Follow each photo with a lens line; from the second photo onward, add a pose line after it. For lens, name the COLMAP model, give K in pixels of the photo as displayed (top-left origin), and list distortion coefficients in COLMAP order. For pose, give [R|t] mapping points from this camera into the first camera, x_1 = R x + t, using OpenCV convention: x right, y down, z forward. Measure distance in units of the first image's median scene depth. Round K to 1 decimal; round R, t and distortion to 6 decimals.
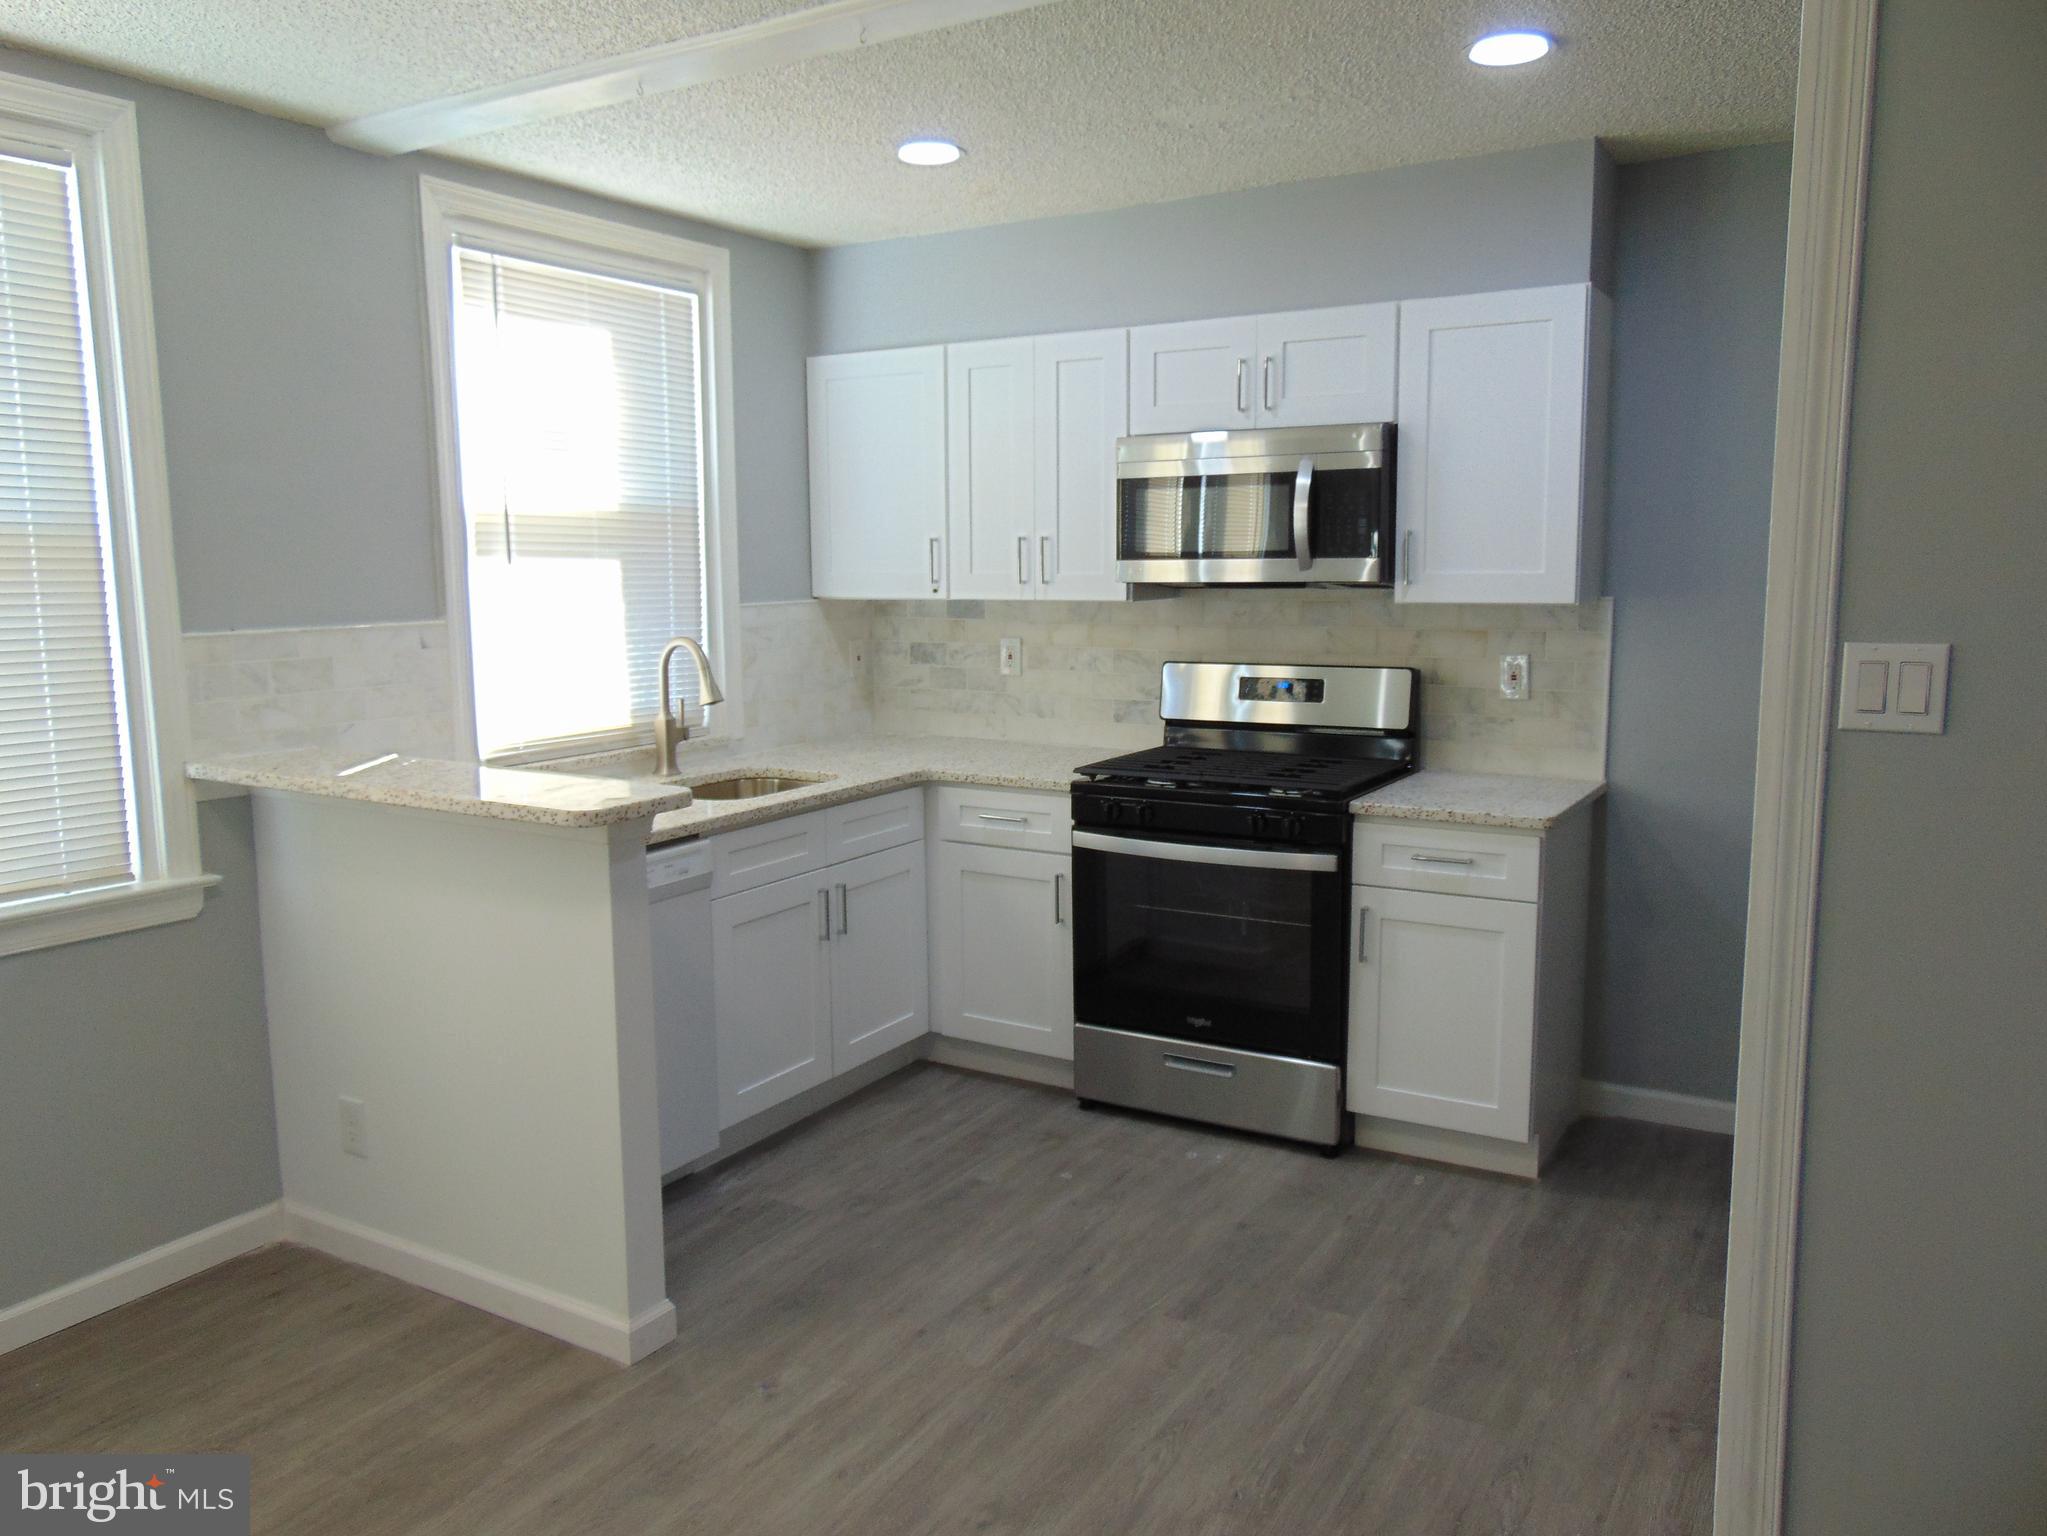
lens RADIAL K [[1521.2, 0, 1034.9], [0, 1521.2, 764.2], [0, 0, 1]] dist [-0.007893, 0.004821]
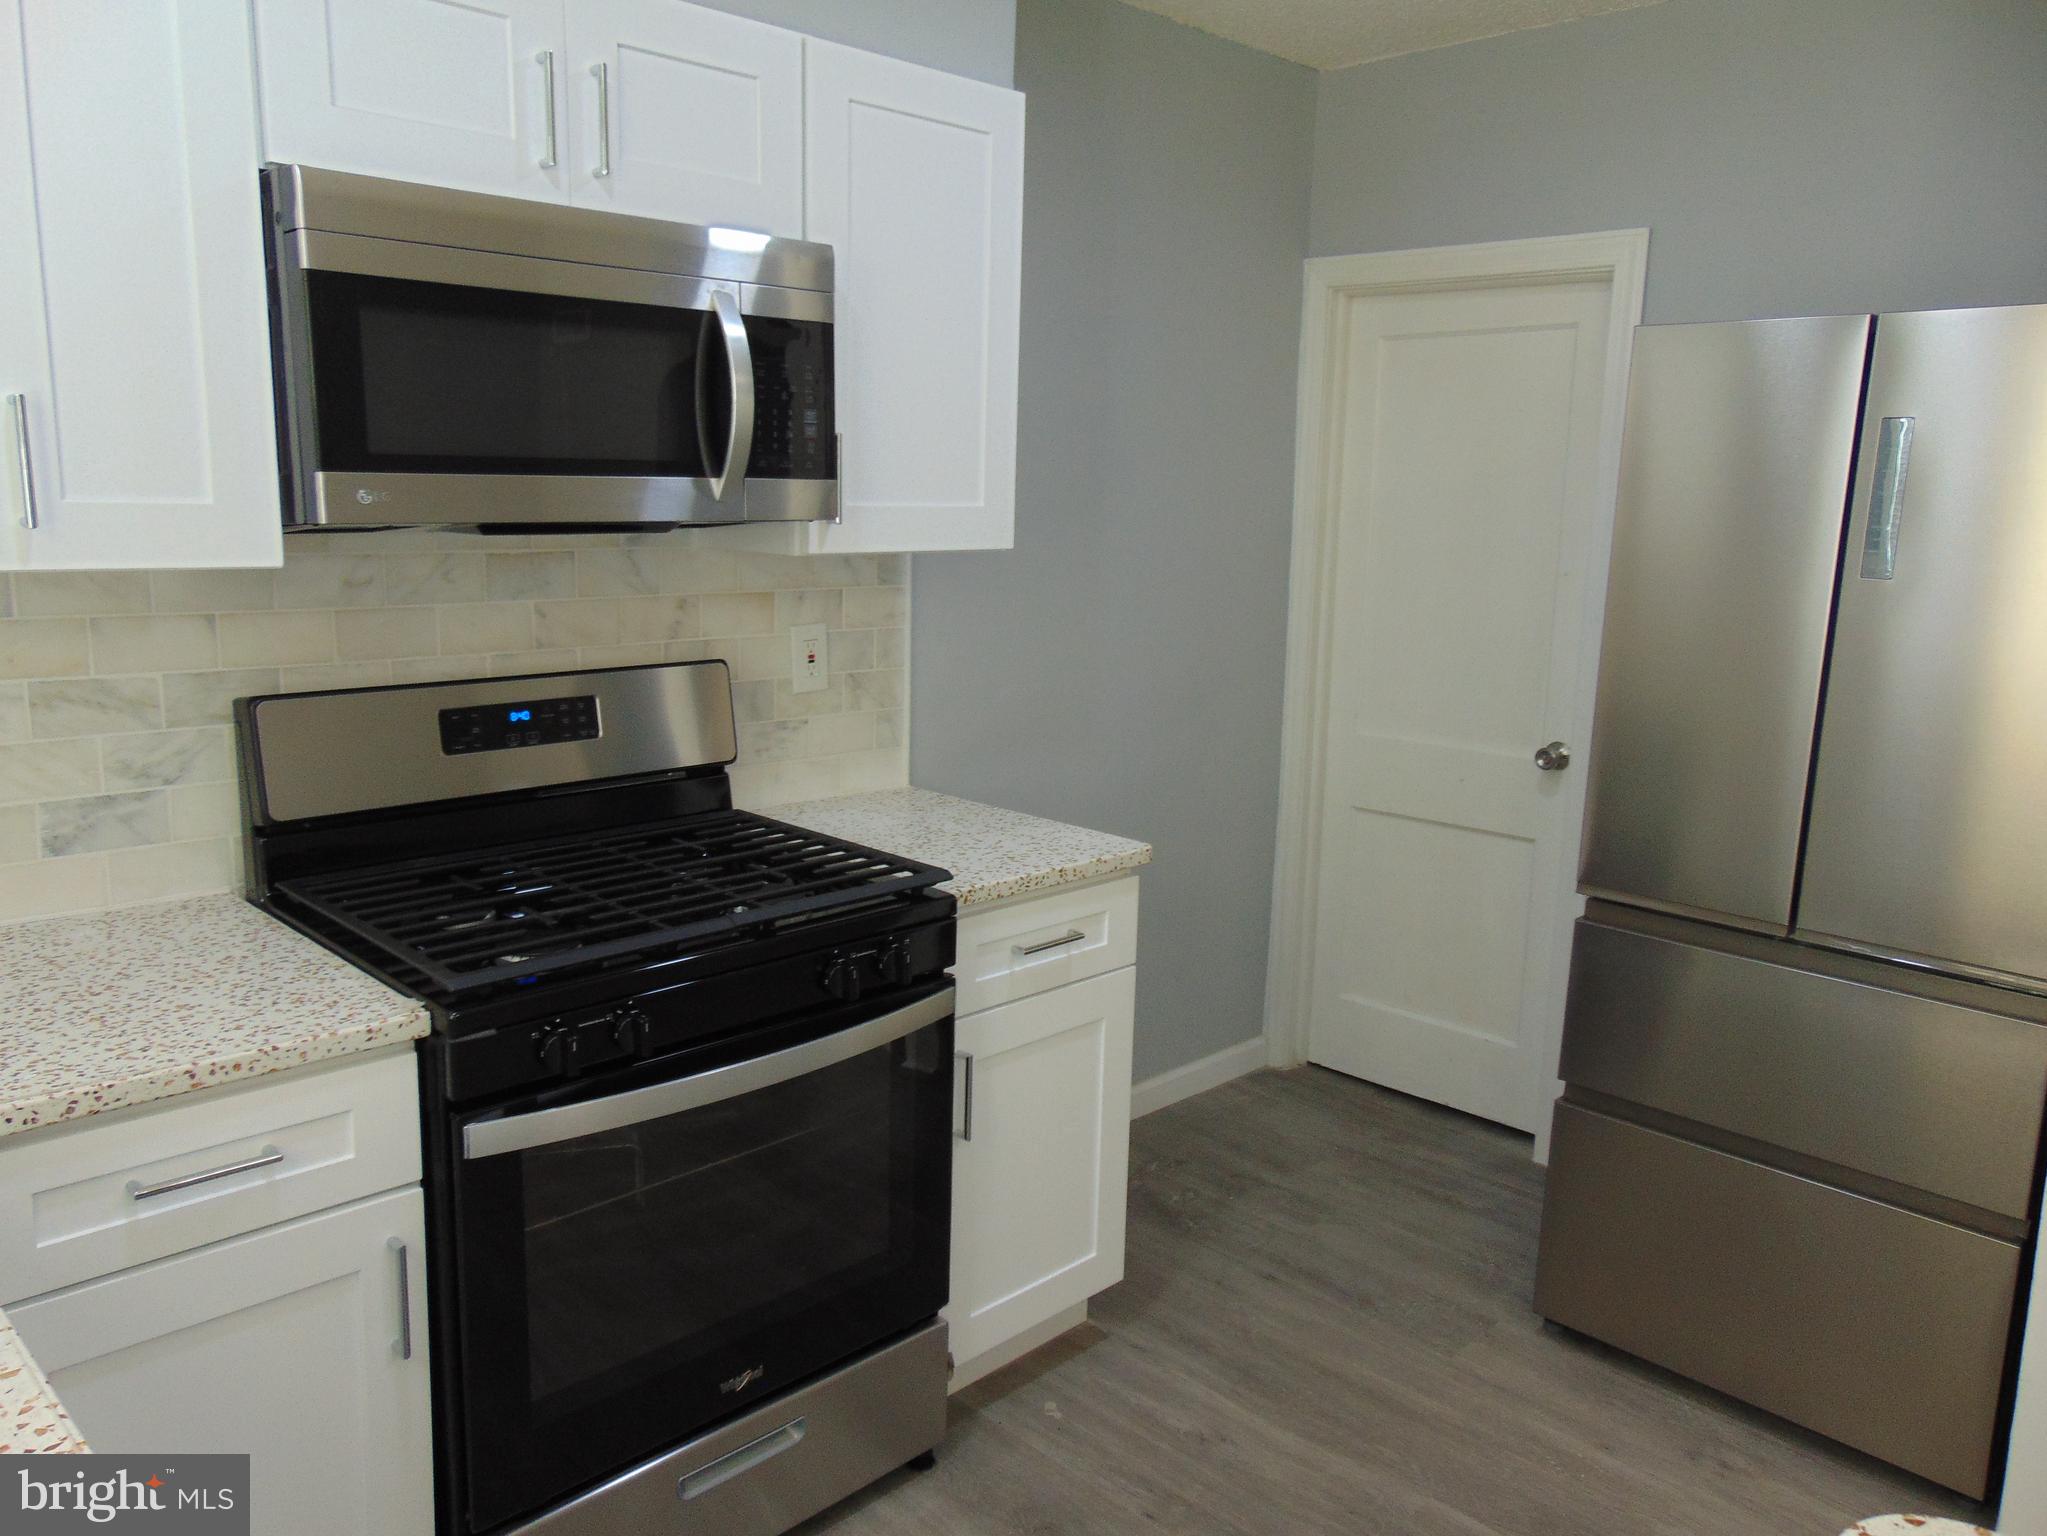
lens RADIAL K [[1521.2, 0, 1026.4], [0, 1521.2, 770.4], [0, 0, 1]] dist [-0.007893, 0.004821]
pose [[0.253477, -0.164529, 0.953247, -0.335563], [0.106189, 0.984207, 0.141636, -0.100385], [-0.961495, 0.065323, 0.266945, 0.778985]]
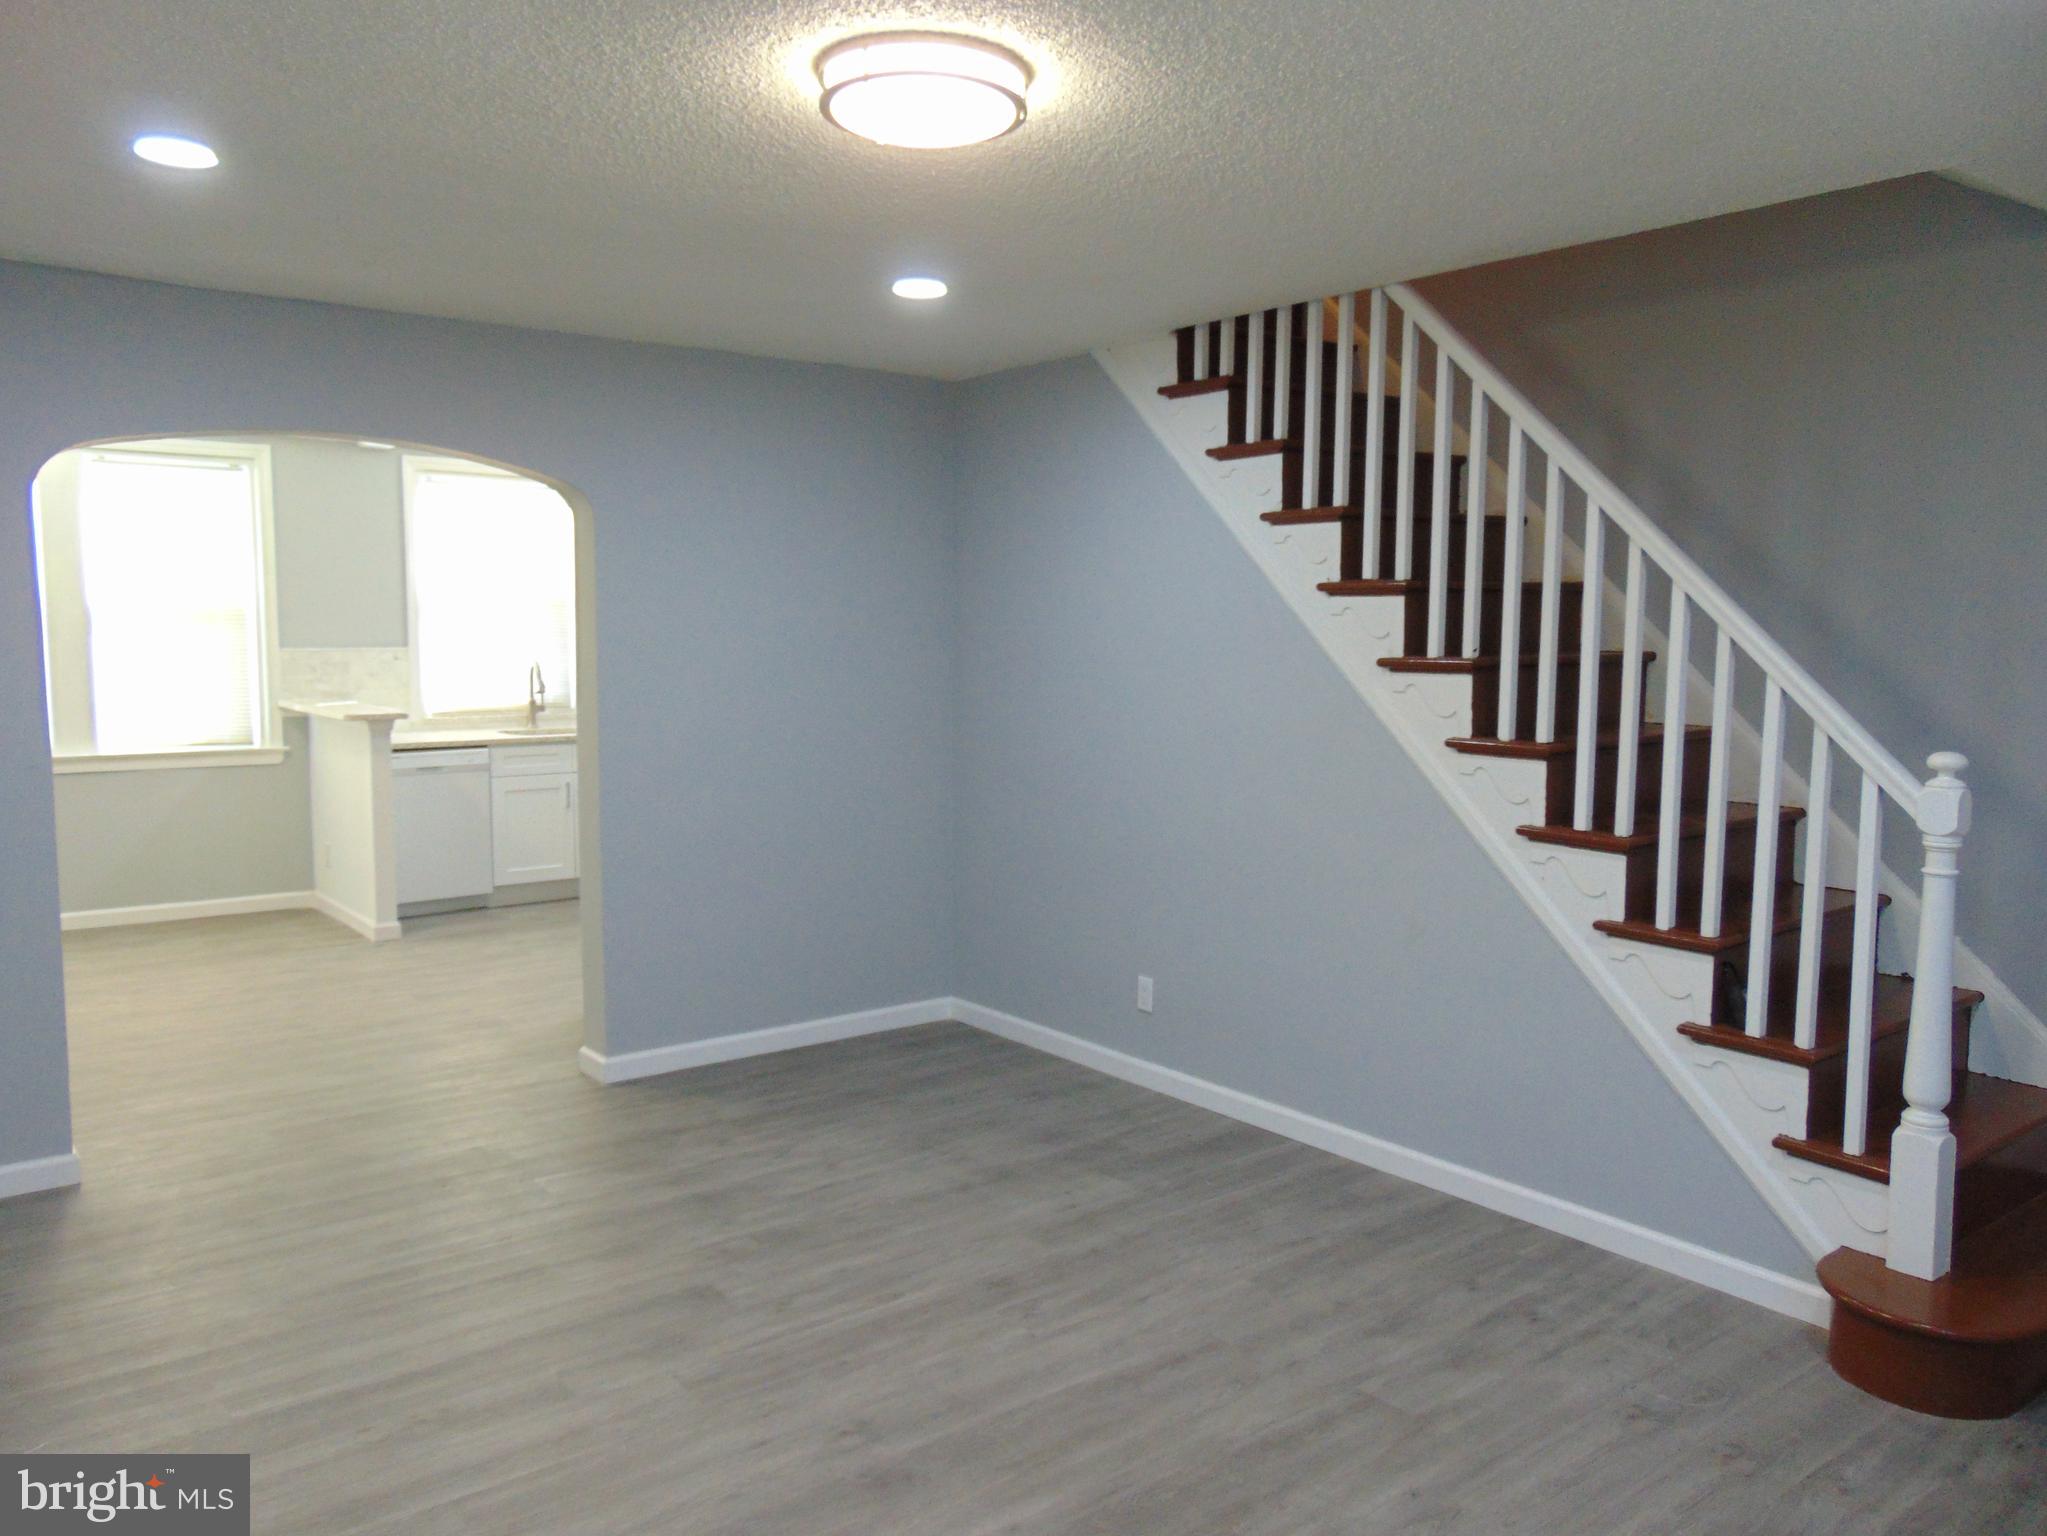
lens RADIAL K [[1521.2, 0, 1024.1], [0, 1521.2, 763.9], [0, 0, 1]] dist [-0.007893, 0.004821]
pose [[0.935194, 0.047051, -0.350995, 1.271956], [-0.063282, 0.997385, -0.034912, 0.097886], [0.348434, 0.054861, 0.935726, -0.785175]]
